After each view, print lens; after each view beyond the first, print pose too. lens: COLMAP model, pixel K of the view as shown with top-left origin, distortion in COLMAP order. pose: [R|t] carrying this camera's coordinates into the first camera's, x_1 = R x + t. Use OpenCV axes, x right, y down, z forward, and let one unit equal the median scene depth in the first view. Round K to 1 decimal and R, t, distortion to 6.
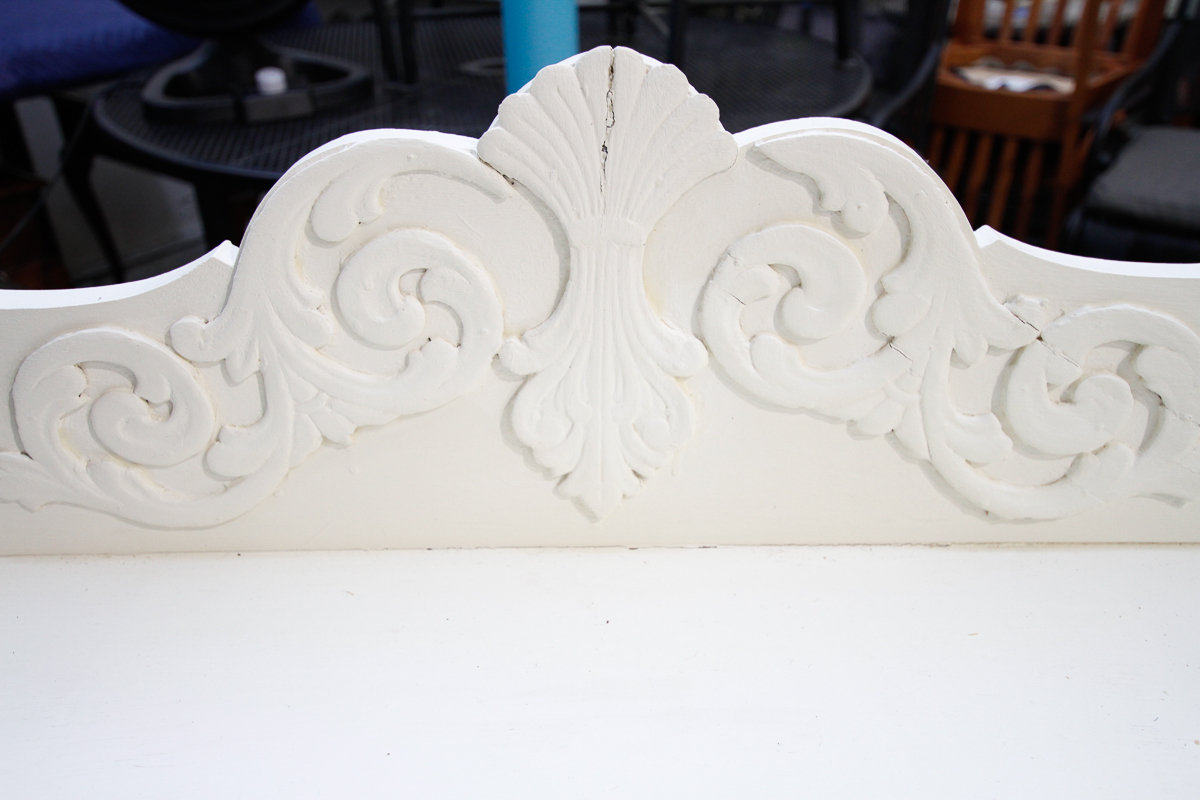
lens RADIAL K [[1031.7, 0, 600.0], [0, 1031.7, 400.0], [0, 0, 1]] dist [0.002508, 0.007384]
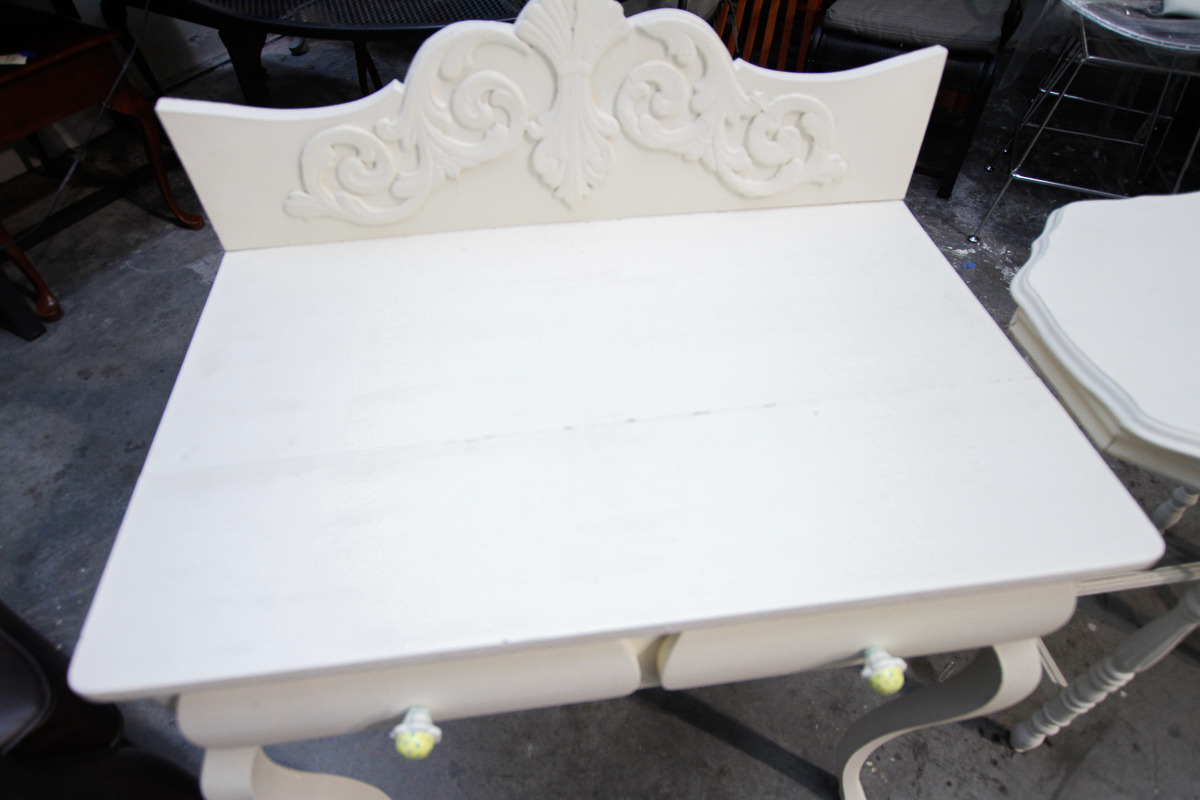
lens RADIAL K [[720.1, 0, 600.0], [0, 720.1, 400.0], [0, 0, 1]] dist [-0.013281, -0.000427]
pose [[0.989999, -0.090113, 0.108546, -0.160875], [0.054211, 0.953336, 0.297006, 0.058340], [-0.130245, -0.288151, 0.948686, -0.649050]]
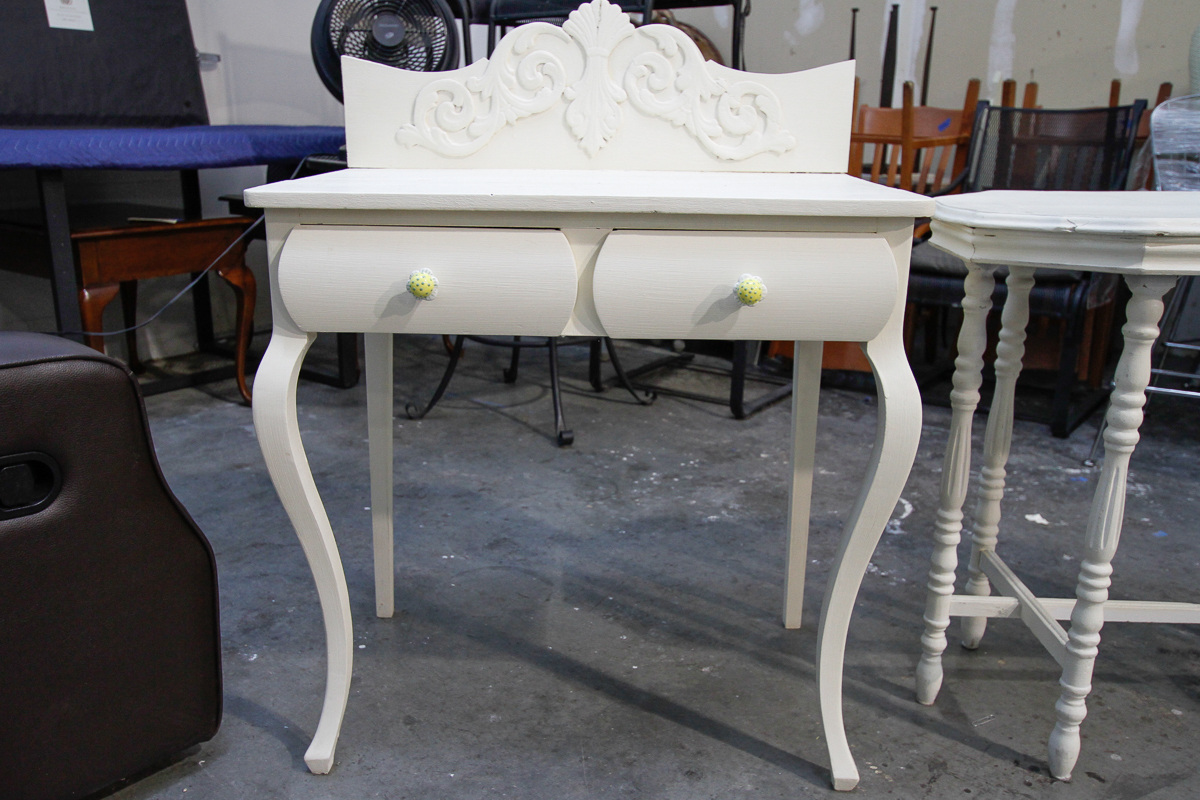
lens RADIAL K [[1016.9, 0, 576.3], [0, 1016.9, 399.5], [0, 0, 1]] dist [0.003694, 0.003652]
pose [[0.999007, 0.038738, -0.021996, 0.053202], [-0.042804, 0.971505, -0.233123, 1.680239], [0.012338, 0.233833, 0.972199, -1.953907]]
